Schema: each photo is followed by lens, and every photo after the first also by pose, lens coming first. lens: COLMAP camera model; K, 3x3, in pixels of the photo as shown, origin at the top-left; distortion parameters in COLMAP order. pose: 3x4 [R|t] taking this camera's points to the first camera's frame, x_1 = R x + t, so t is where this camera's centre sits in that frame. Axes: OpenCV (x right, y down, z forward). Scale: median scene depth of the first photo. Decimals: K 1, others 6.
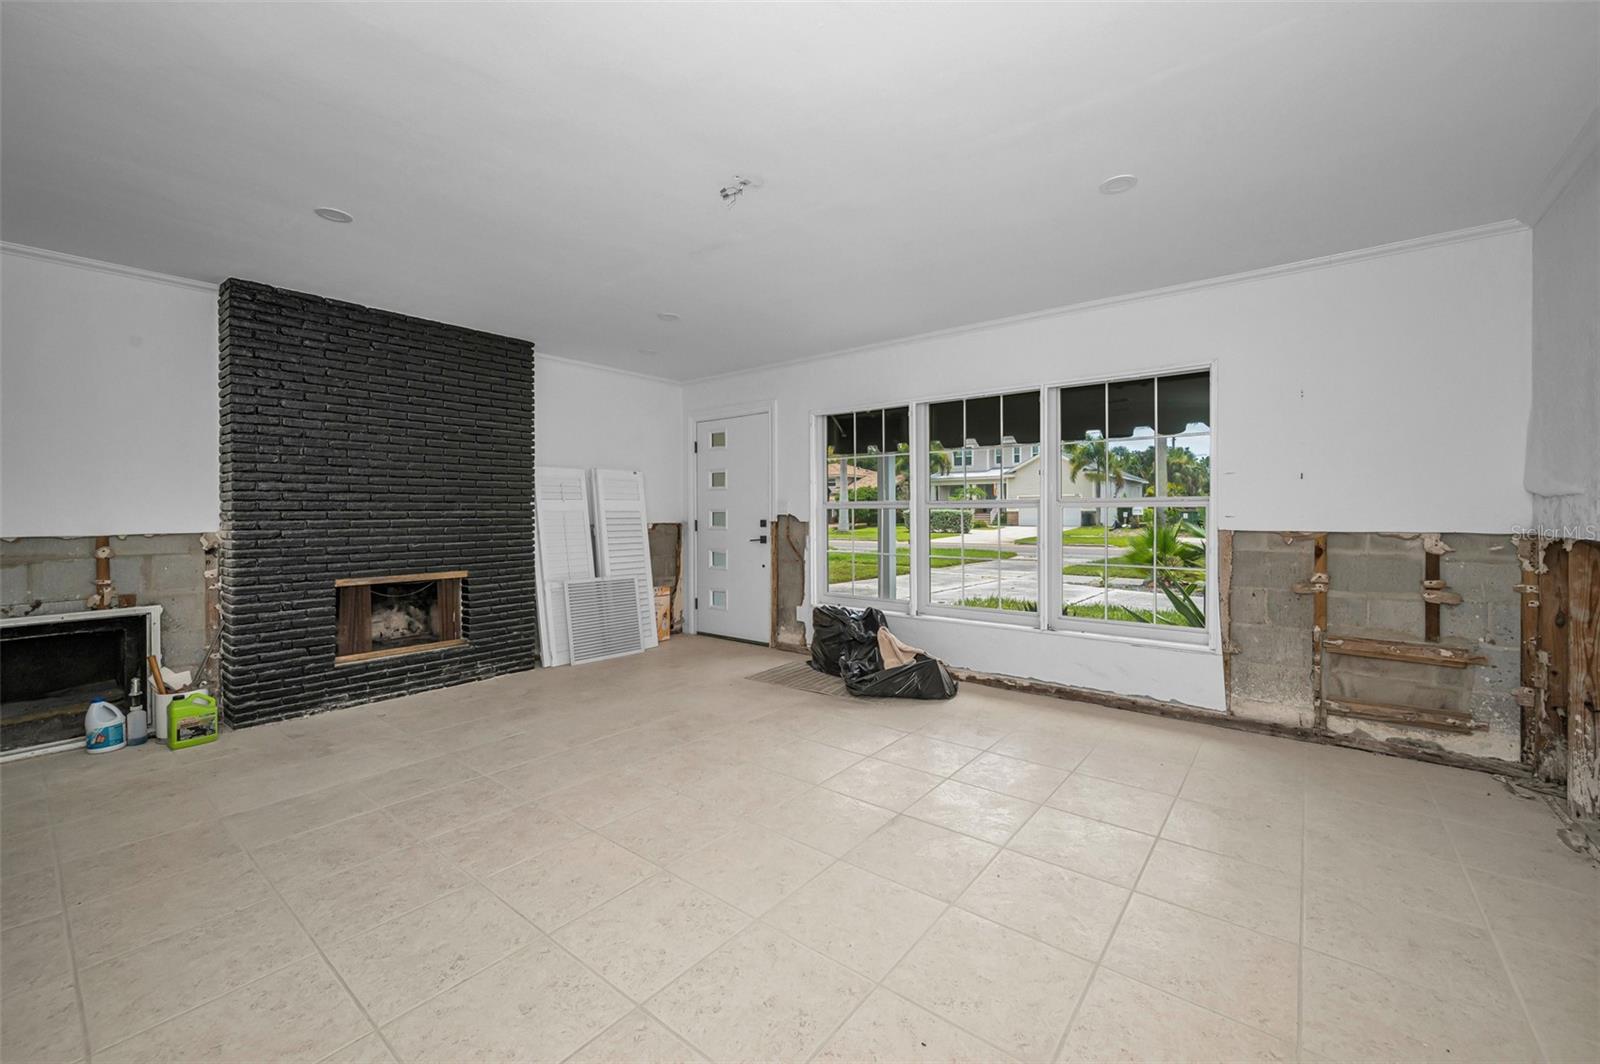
lens RADIAL K [[642.1, 0, 800.0], [0, 642.1, 532.0], [0, 0, 1]] dist [0.000392, 0.000022]
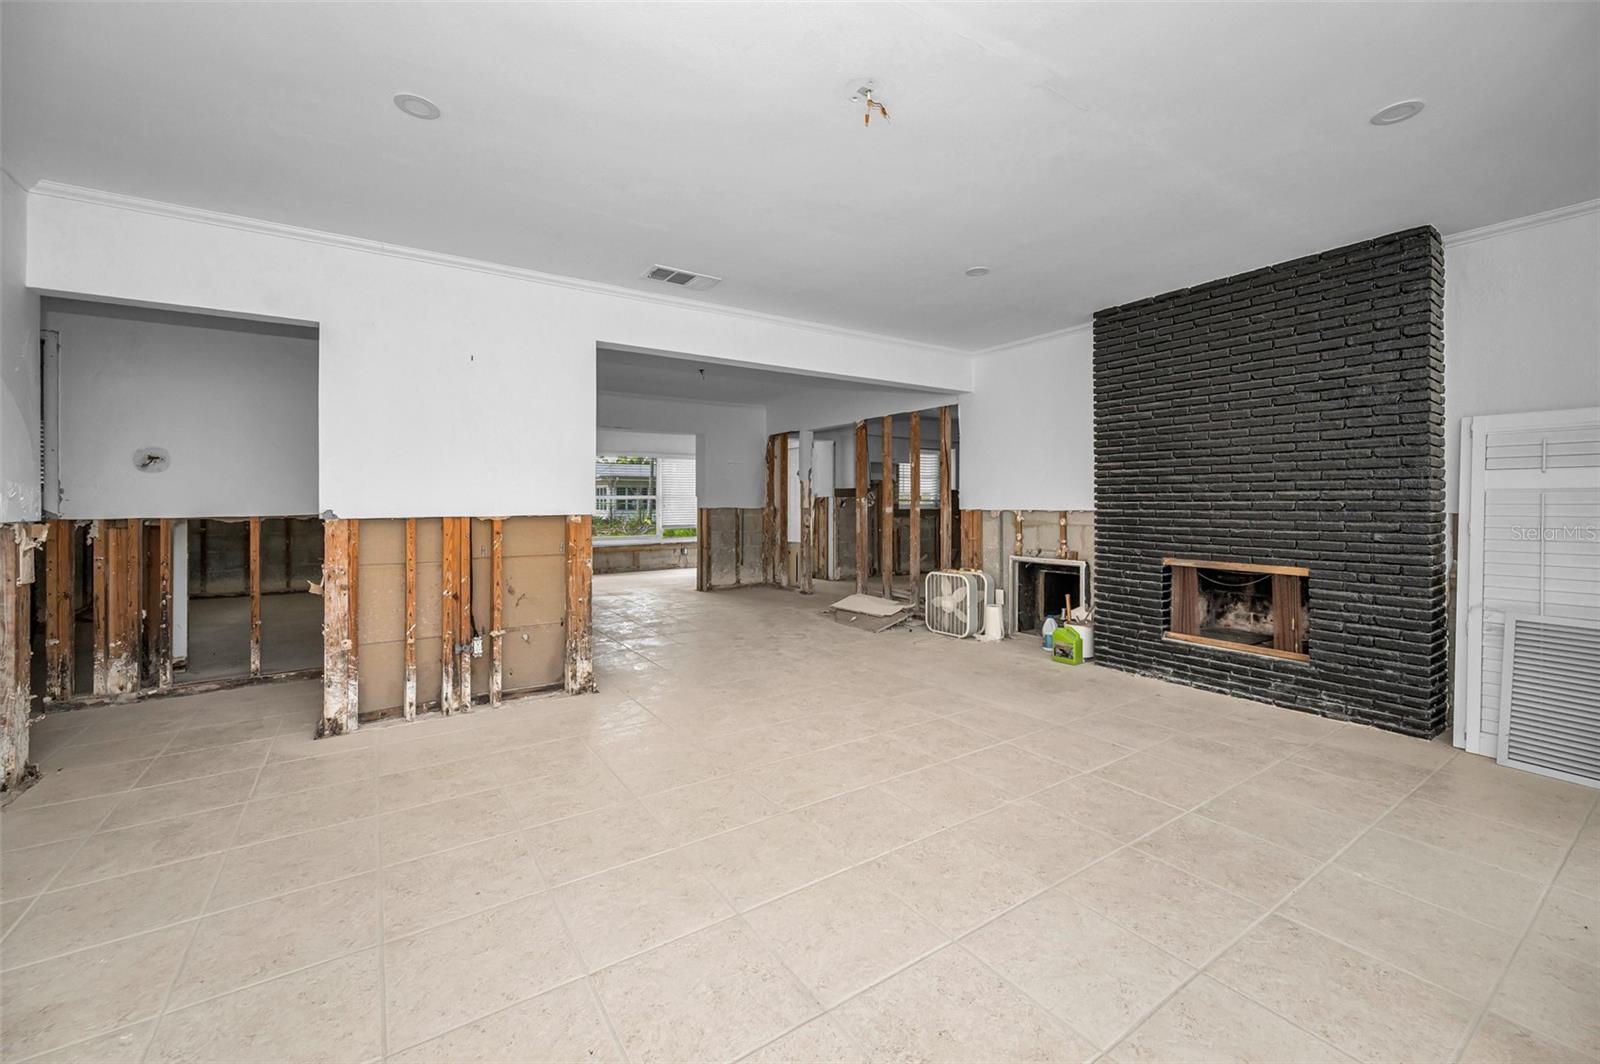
lens RADIAL K [[634.6, 0, 800.1], [0, 634.6, 505.8], [0, 0, 1]] dist [0.000055, -0.000053]
pose [[-0.298201, 0.010946, -0.954440, 0.463214], [-0.026681, 0.999448, 0.019798, -0.016231], [0.954130, 0.031370, -0.297744, 0.750030]]
